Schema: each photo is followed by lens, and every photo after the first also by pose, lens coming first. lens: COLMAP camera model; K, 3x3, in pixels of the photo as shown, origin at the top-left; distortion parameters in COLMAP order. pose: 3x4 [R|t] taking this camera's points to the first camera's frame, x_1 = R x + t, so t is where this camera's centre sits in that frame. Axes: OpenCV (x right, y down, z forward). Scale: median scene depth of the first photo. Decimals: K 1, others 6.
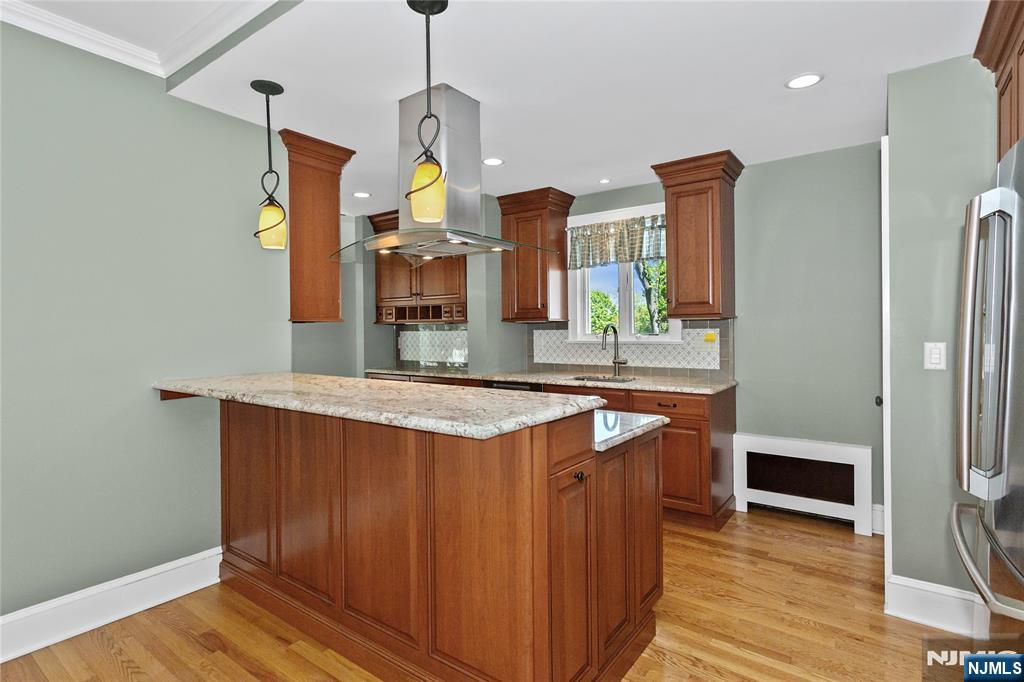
lens RADIAL K [[509.0, 0, 512.0], [0, 509.0, 341.0], [0, 0, 1]] dist [0.000946, 0.001042]
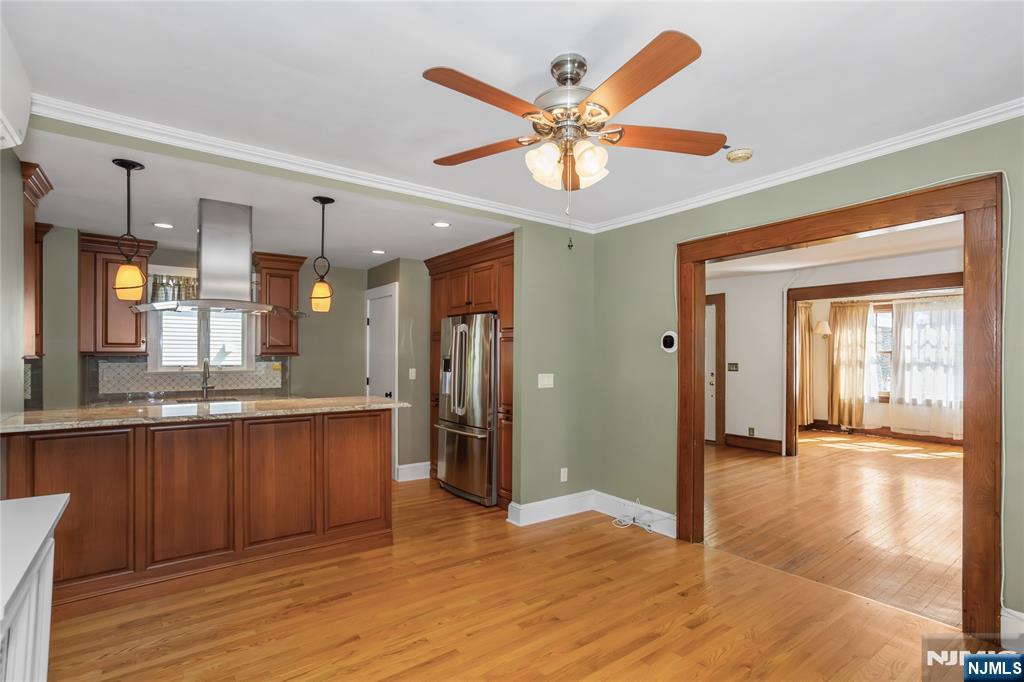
lens RADIAL K [[495.0, 0, 509.2], [0, 495.0, 359.3], [0, 0, 1]] dist [0.000197, 0.000145]
pose [[0.314235, 0.003572, 0.949338, -0.808224], [0.015693, 0.999837, -0.008956, -0.007023], [-0.949215, 0.017712, 0.314128, -0.143745]]
